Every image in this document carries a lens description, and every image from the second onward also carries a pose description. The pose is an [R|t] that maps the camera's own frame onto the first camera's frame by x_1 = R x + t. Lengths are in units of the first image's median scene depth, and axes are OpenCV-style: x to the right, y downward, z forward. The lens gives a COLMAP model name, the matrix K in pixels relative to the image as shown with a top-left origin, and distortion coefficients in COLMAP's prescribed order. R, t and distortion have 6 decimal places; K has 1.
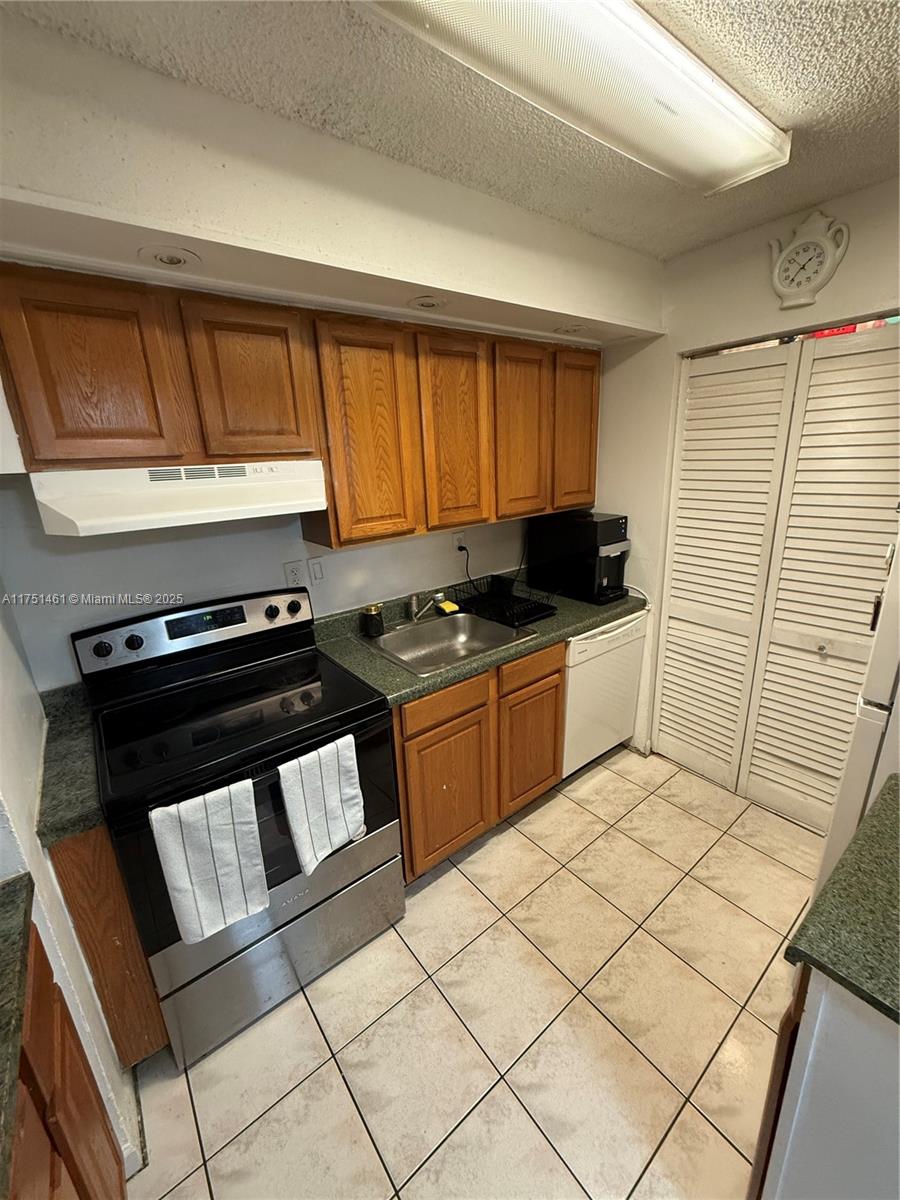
lens RADIAL K [[479.5, 0, 443.1], [0, 479.5, 595.3], [0, 0, 1]] dist [0.001573, 0.000810]
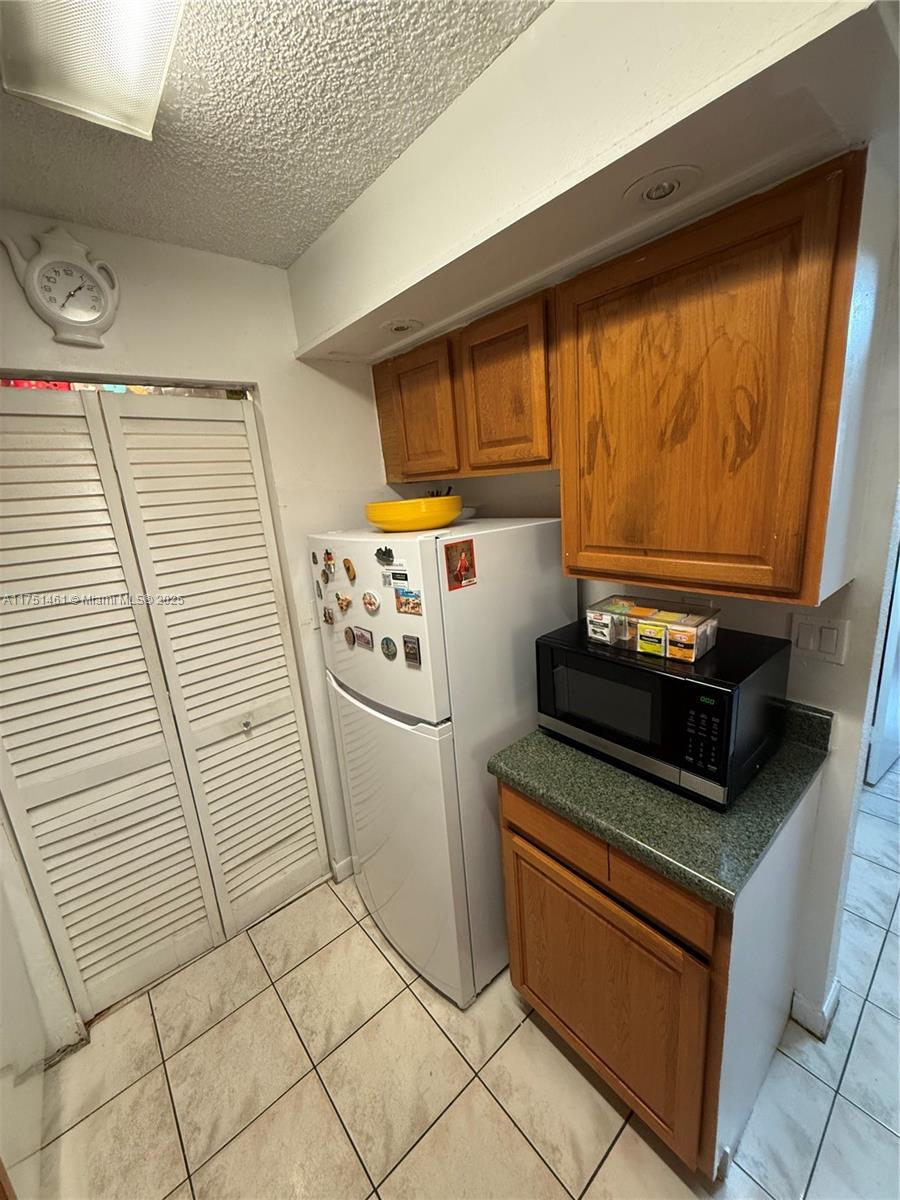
lens RADIAL K [[479.5, 0, 446.6], [0, 479.5, 596.5], [0, 0, 1]] dist [0.001573, 0.000810]
pose [[-0.043759, -0.184736, 0.981813, -0.087592], [0.353743, 0.916221, 0.188161, -0.139434], [-0.934318, 0.355543, 0.025257, 0.468508]]
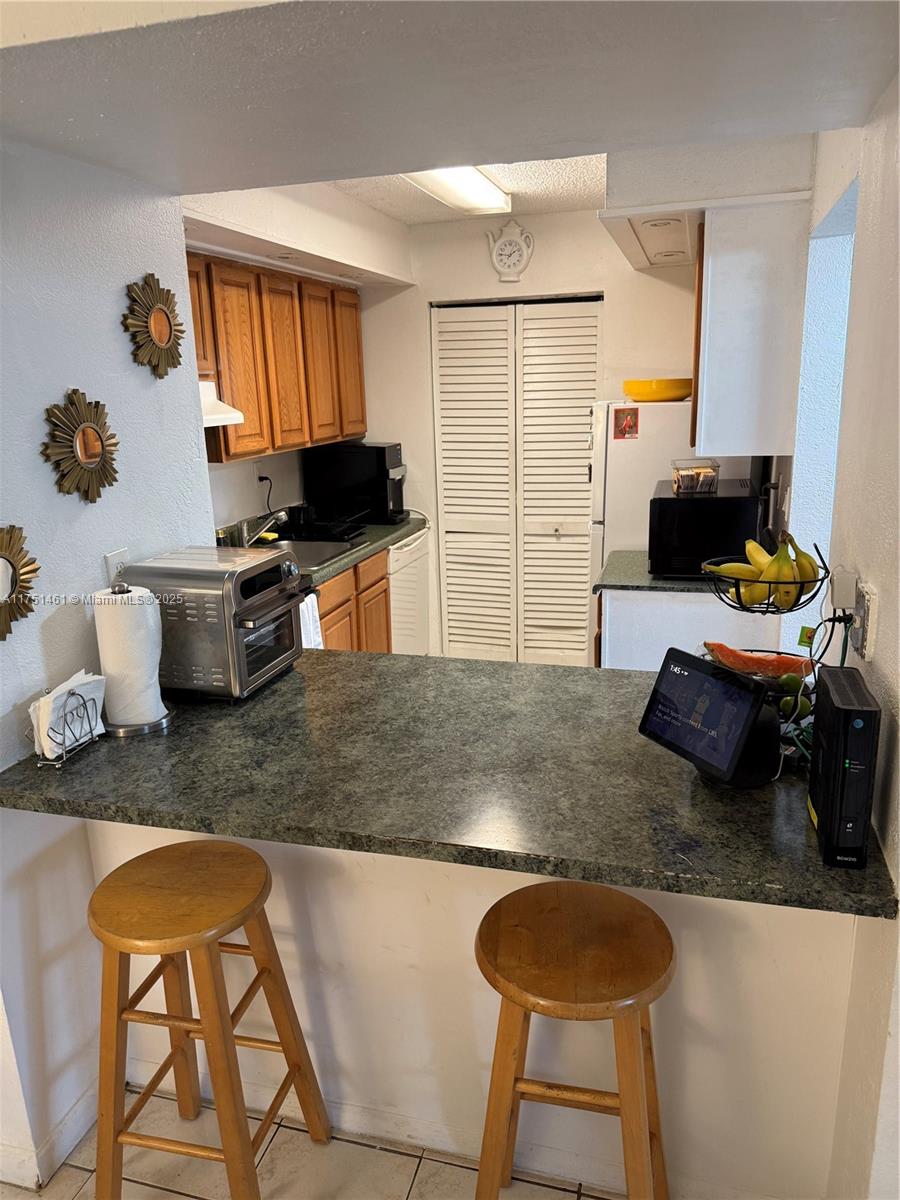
lens RADIAL K [[851.5, 0, 446.7], [0, 851.5, 612.8], [0, 0, 1]] dist [0.048673, -0.066061]
pose [[0.805271, -0.132581, 0.577893, -0.788635], [0.156399, 0.987656, 0.008653, 0.241897], [-0.571907, 0.083414, 0.816066, -0.684652]]
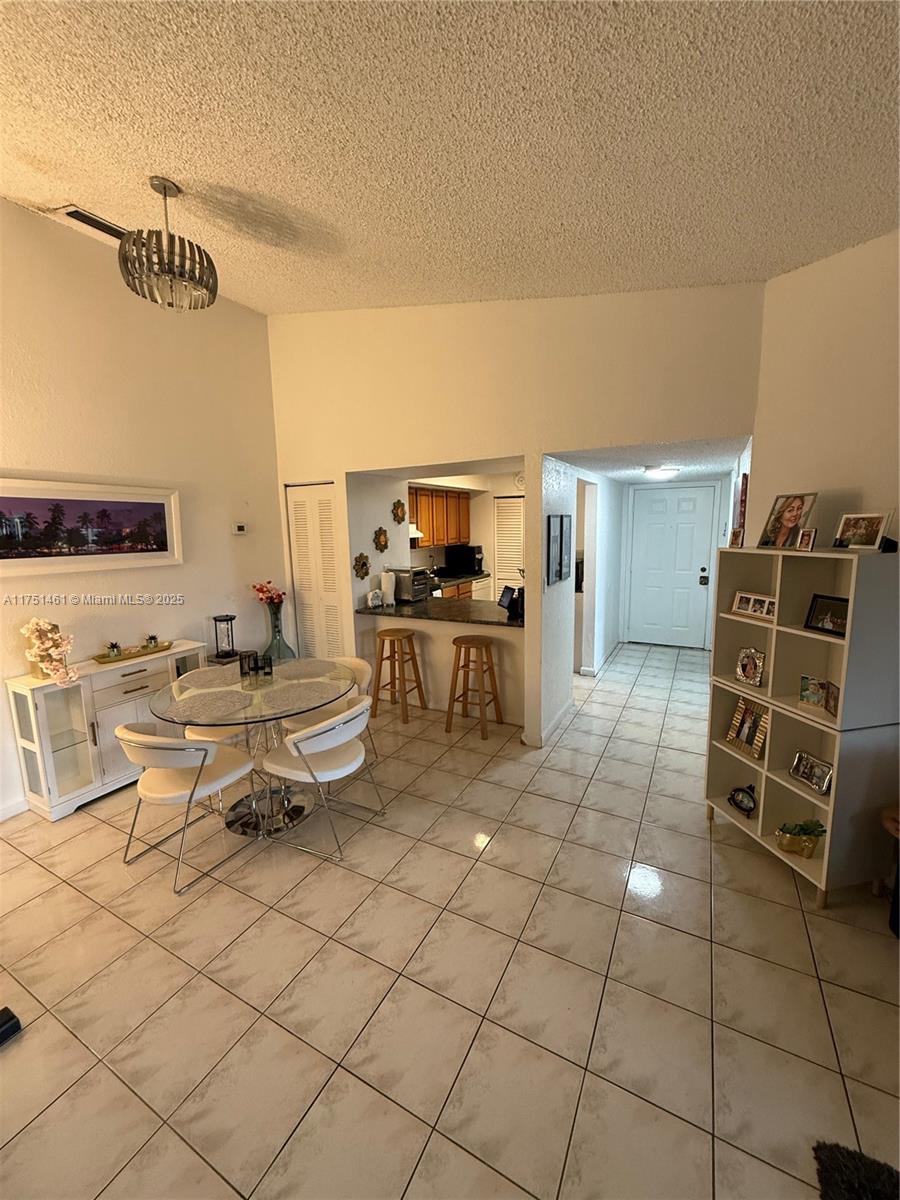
lens RADIAL K [[479.5, 0, 449.4], [0, 479.5, 601.8], [0, 0, 1]] dist [0.001573, 0.000810]
pose [[0.912090, -0.037603, 0.408262, -1.158651], [0.091339, 0.989396, -0.112930, 0.559359], [-0.399686, 0.140293, 0.905853, -1.768830]]
